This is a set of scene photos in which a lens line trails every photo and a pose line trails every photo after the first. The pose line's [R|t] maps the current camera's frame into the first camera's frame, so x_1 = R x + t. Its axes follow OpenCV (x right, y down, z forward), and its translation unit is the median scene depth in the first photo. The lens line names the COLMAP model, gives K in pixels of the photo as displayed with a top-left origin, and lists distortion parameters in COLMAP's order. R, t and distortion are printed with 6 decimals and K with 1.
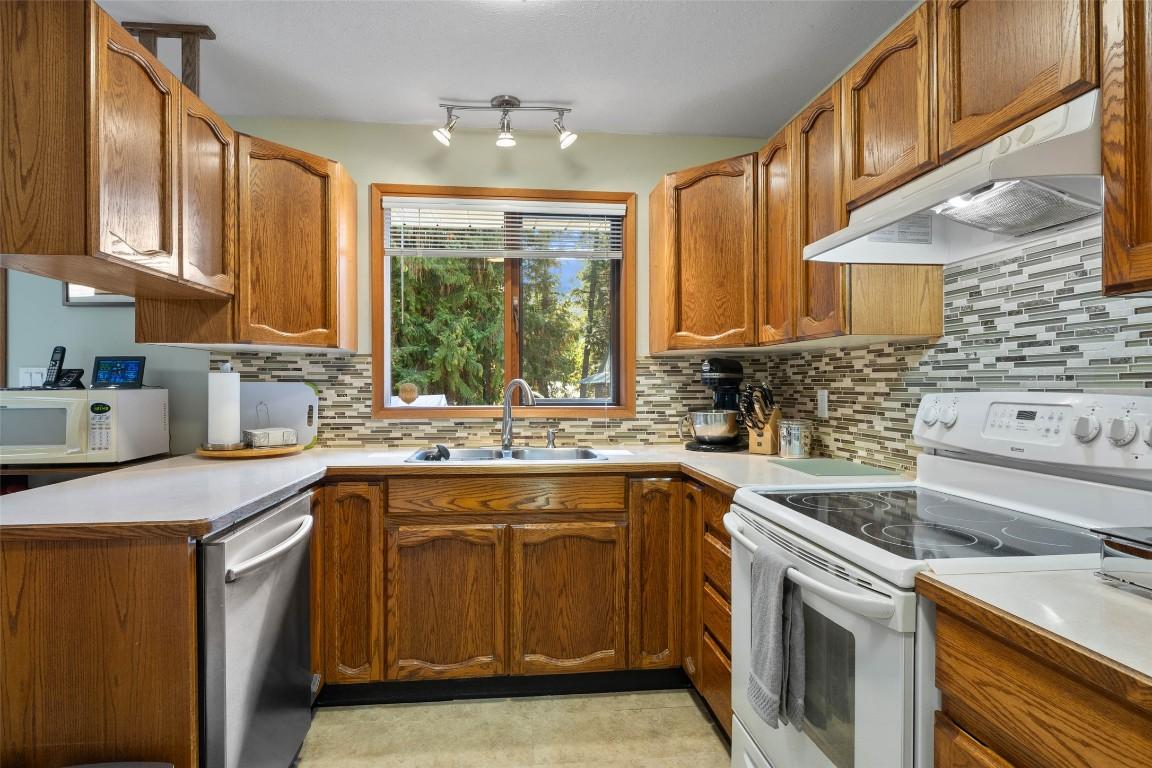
lens RADIAL K [[624.8, 0, 574.0], [0, 624.8, 386.9], [0, 0, 1]] dist [-0.001201, -0.000120]
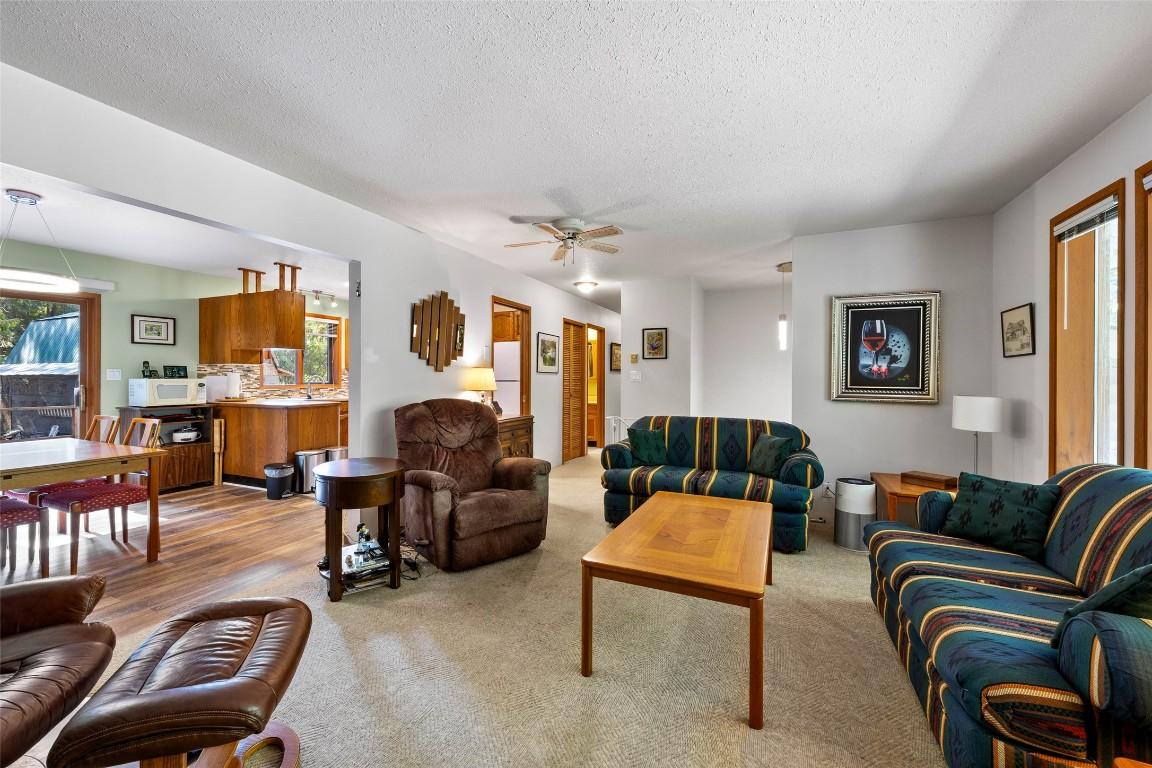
lens RADIAL K [[444.4, 0, 575.7], [0, 444.4, 381.0], [0, 0, 1]] dist [0.001007, -0.000035]
pose [[0.507466, -0.000445, 0.861672, -1.339986], [-0.004984, 0.999982, 0.003451, 0.000046], [-0.861657, -0.006046, 0.507455, -1.272940]]
